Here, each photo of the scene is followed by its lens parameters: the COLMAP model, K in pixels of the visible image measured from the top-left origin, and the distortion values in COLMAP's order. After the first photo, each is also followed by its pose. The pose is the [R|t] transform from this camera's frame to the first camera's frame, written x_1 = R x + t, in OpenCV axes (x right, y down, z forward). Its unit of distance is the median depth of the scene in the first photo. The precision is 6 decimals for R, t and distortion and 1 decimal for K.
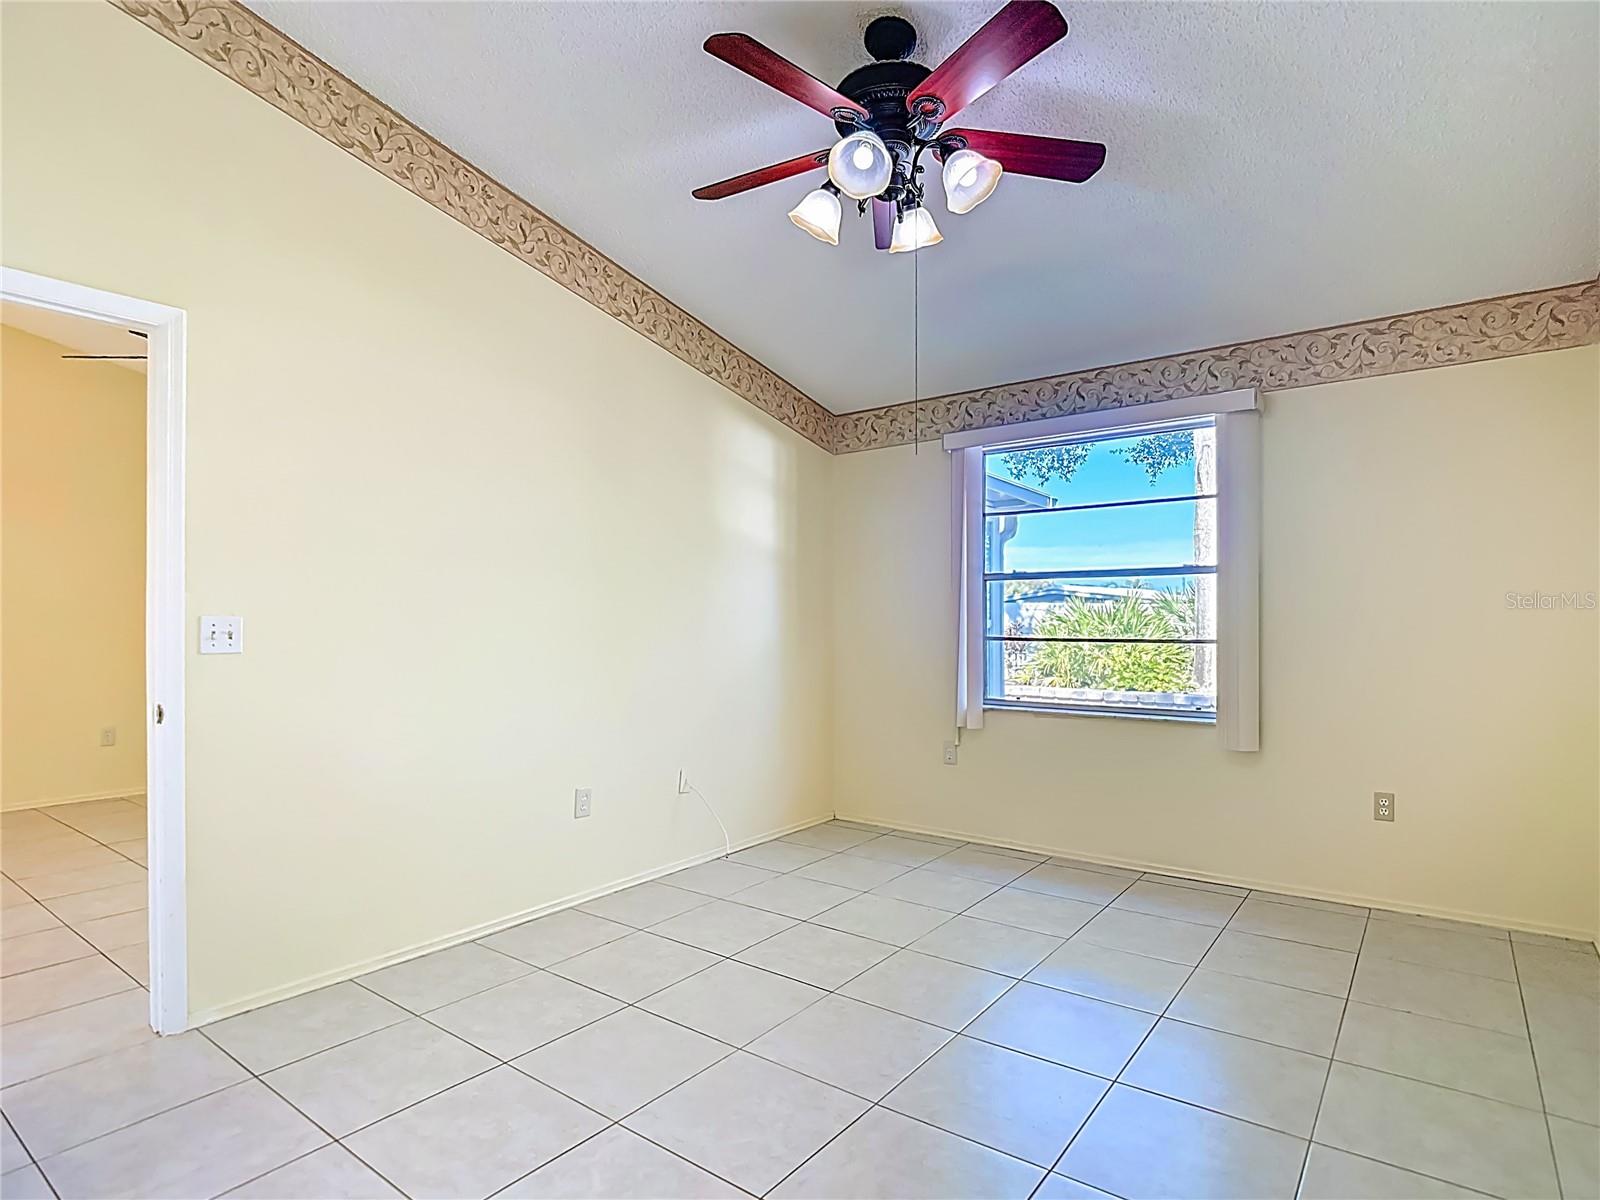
lens RADIAL K [[861.0, 0, 864.9], [0, 861.0, 611.9], [0, 0, 1]] dist [0.017041, -0.009857]
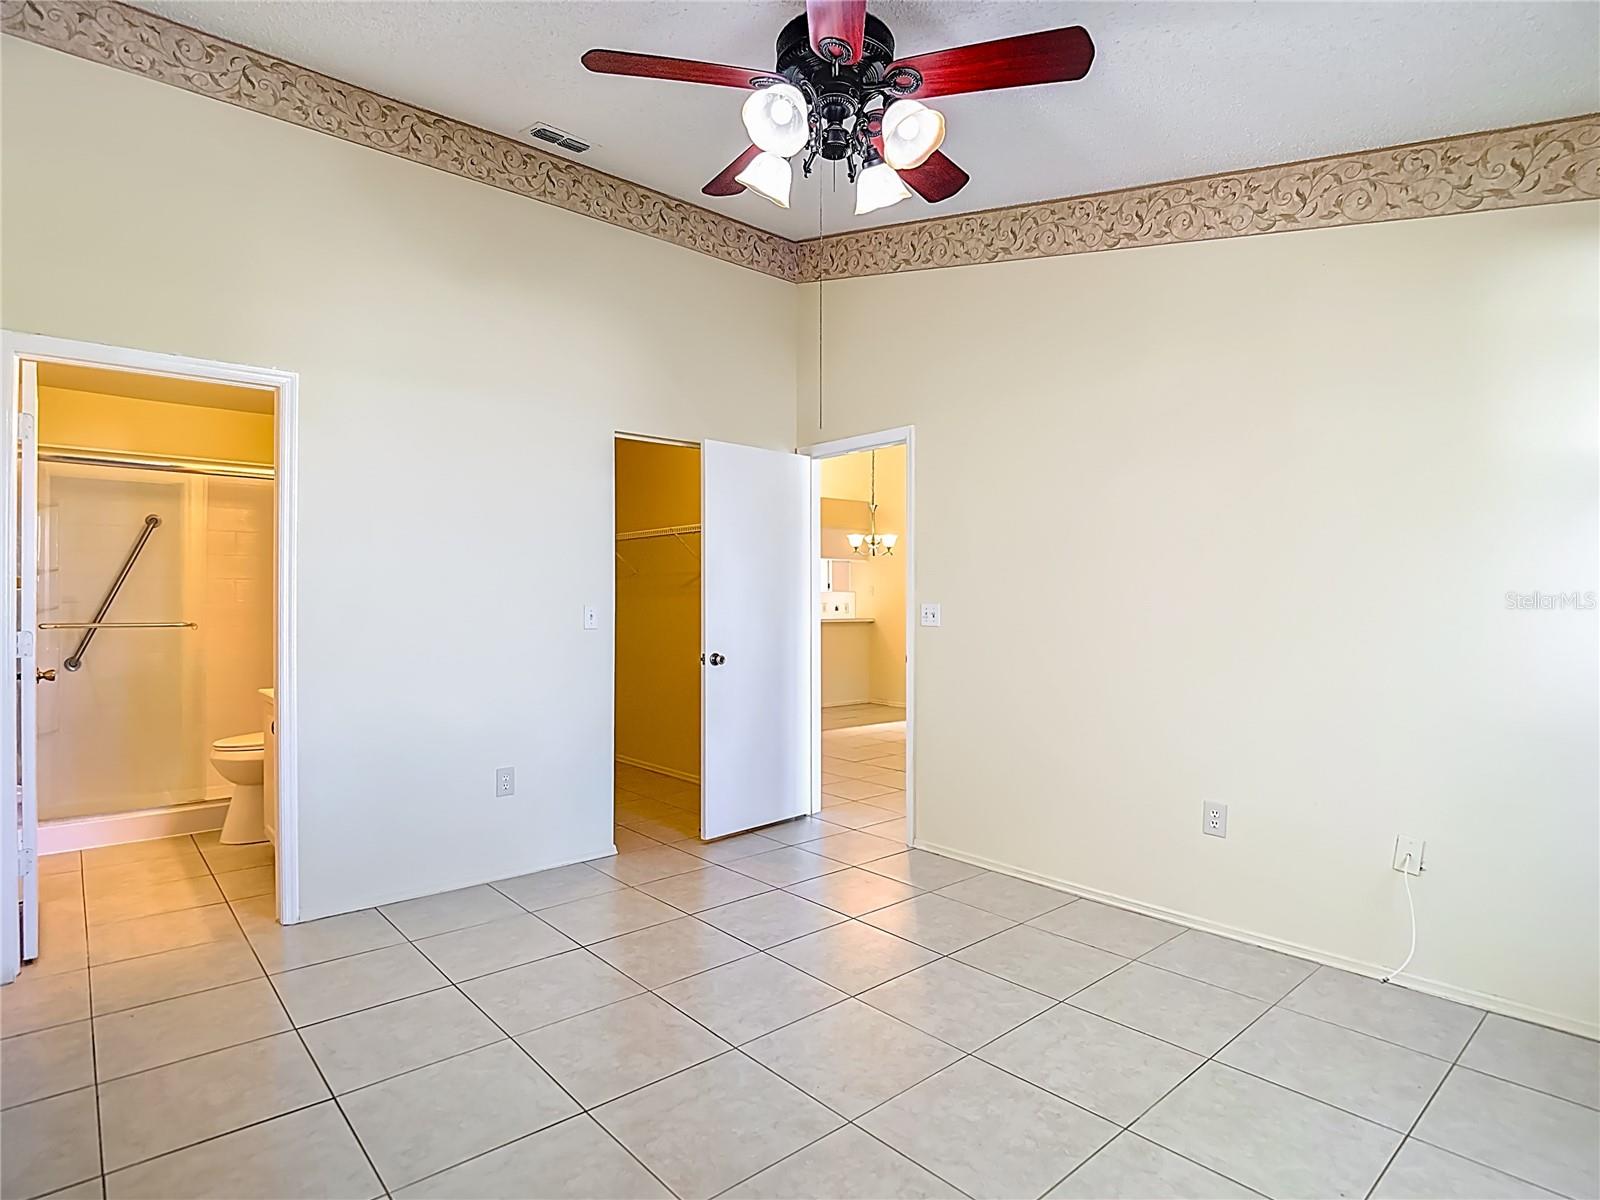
lens RADIAL K [[861.0, 0, 792.5], [0, 861.0, 604.9], [0, 0, 1]] dist [0.017041, -0.009857]
pose [[-0.234931, -0.000721, -0.972012, 0.601377], [0.001627, 0.999998, -0.001135, 0.005227], [0.972011, -0.001849, -0.234930, 0.766809]]
